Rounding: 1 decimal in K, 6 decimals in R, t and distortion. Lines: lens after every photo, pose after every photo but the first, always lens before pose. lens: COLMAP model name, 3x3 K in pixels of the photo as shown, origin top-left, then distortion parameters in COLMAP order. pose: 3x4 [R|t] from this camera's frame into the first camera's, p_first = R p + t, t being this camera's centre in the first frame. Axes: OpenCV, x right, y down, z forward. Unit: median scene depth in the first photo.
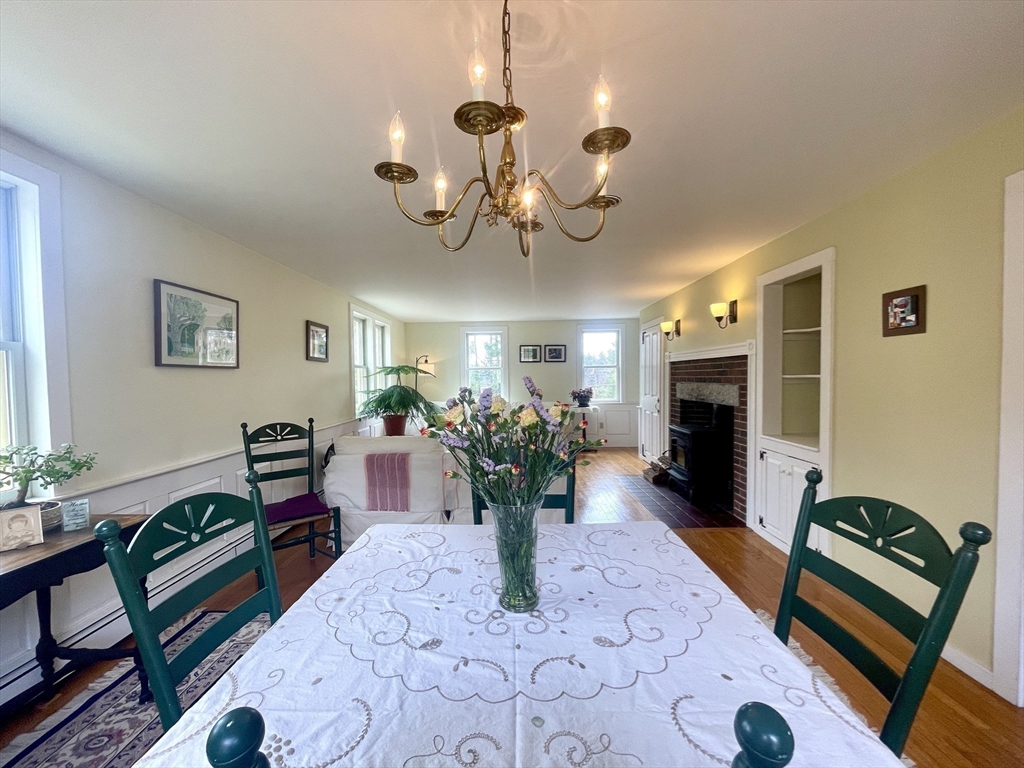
lens RADIAL K [[412.8, 0, 509.1], [0, 412.8, 385.9], [0, 0, 1]] dist [-0.001836, -0.000085]
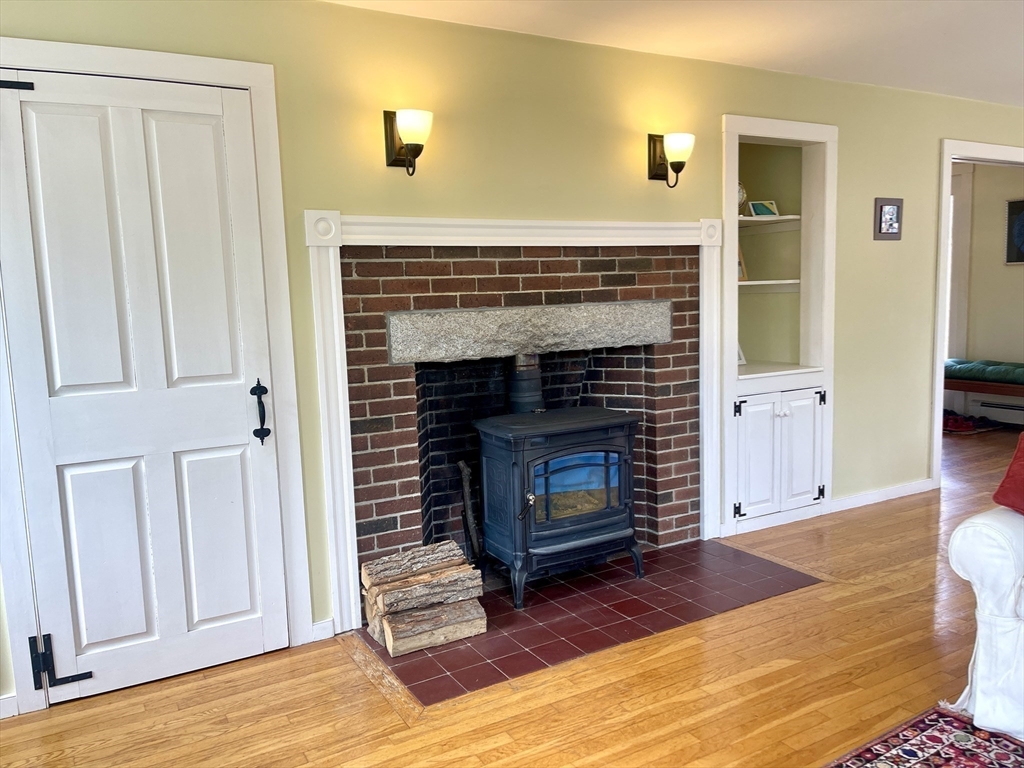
lens RADIAL K [[792.2, 0, 519.1], [0, 792.2, 389.4], [0, 0, 1]] dist [0.001051, 0.004395]
pose [[-0.513509, -0.079143, 0.854427, -0.246812], [0.058932, 0.990134, 0.127131, -0.034096], [-0.856058, 0.115636, -0.503778, 1.863895]]
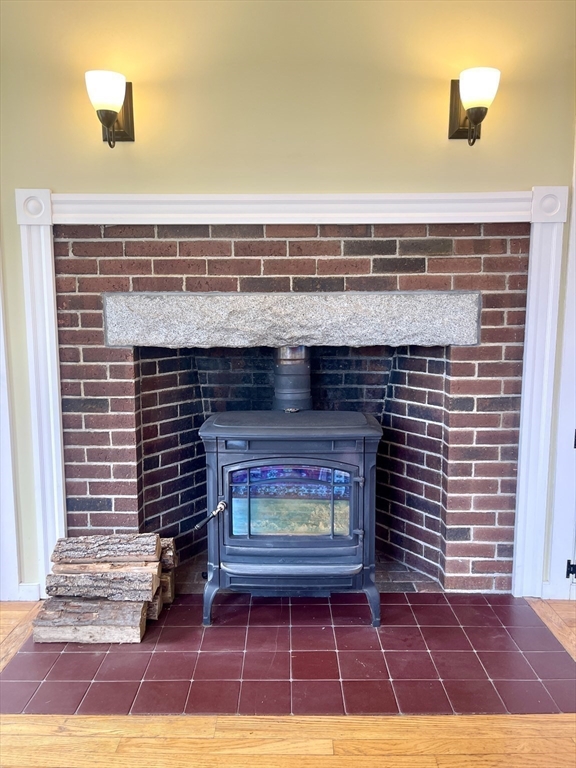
lens RADIAL K [[594.2, 0, 283.5], [0, 594.2, 386.0], [0, 0, 1]] dist [0.001051, 0.004395]
pose [[-0.003235, -0.122528, 0.992460, -0.065997], [0.028025, 0.992064, 0.122570, 0.012730], [-0.999602, 0.028210, 0.000225, 1.322813]]
